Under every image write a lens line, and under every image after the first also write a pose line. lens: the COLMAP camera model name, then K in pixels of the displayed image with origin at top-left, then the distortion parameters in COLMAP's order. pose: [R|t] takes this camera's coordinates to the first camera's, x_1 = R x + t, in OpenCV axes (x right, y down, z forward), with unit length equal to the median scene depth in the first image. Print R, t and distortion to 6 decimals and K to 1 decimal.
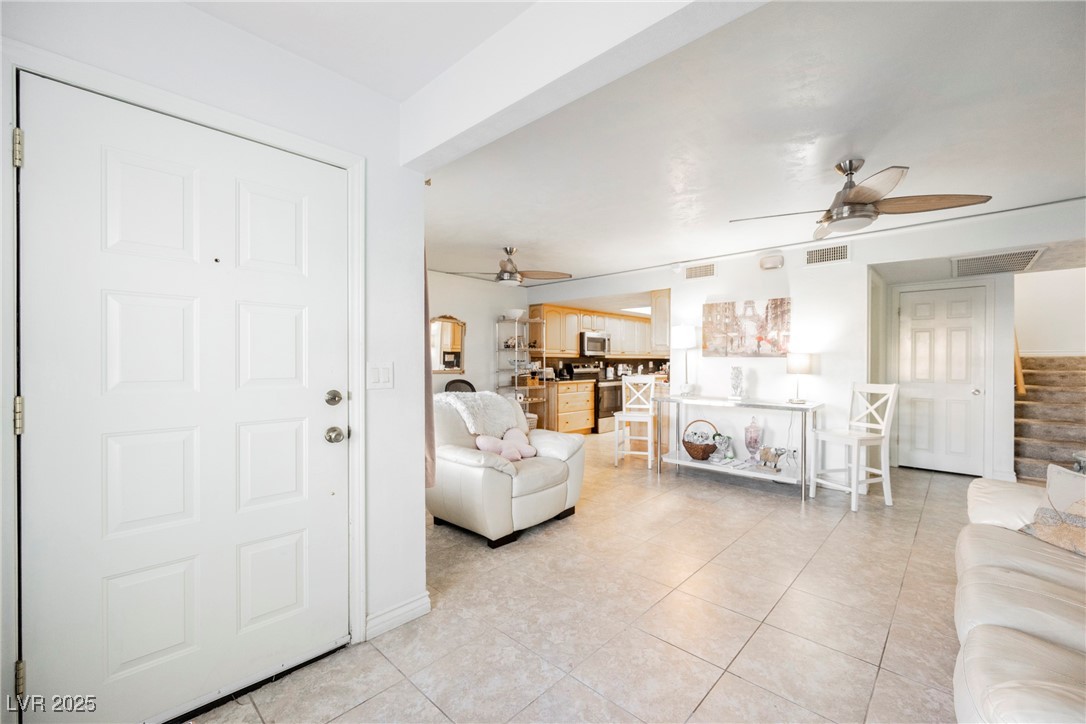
lens RADIAL K [[435.2, 0, 544.4], [0, 435.2, 368.5], [0, 0, 1]] dist [-0.003903, 0.000680]
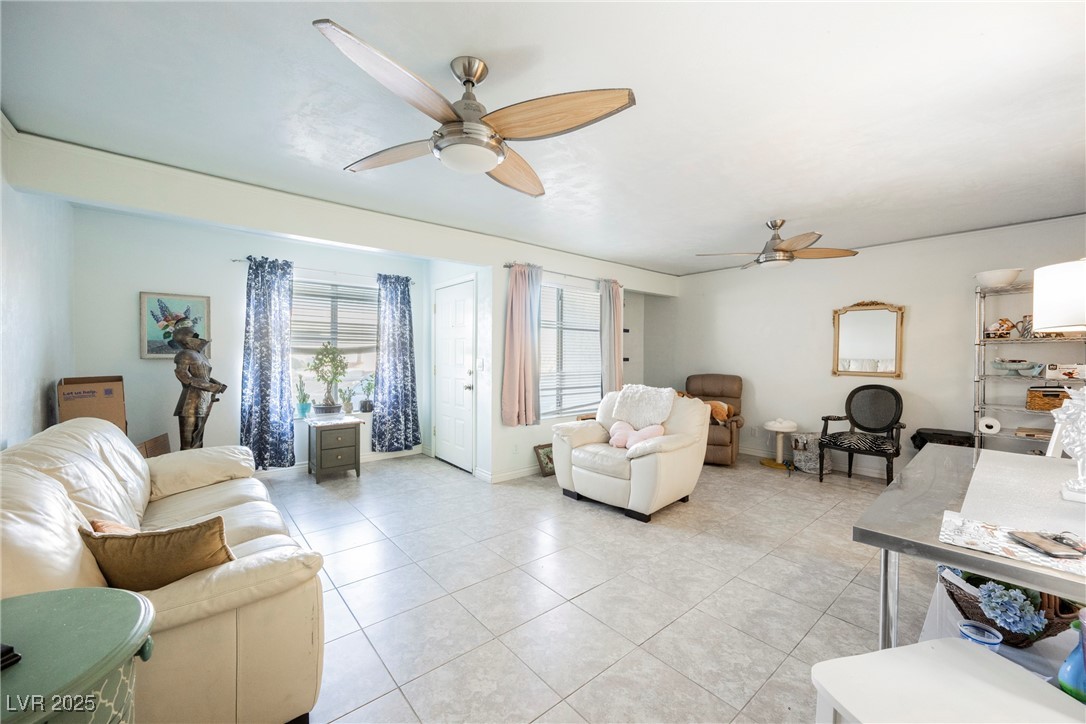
lens RADIAL K [[426.0, 0, 547.0], [0, 426.0, 359.4], [0, 0, 1]] dist [-0.003256, 0.000452]
pose [[-0.104036, 0.007894, -0.994542, 0.649059], [-0.022910, 0.999684, 0.010332, -0.014534], [0.994310, 0.023859, -0.103822, 0.569117]]
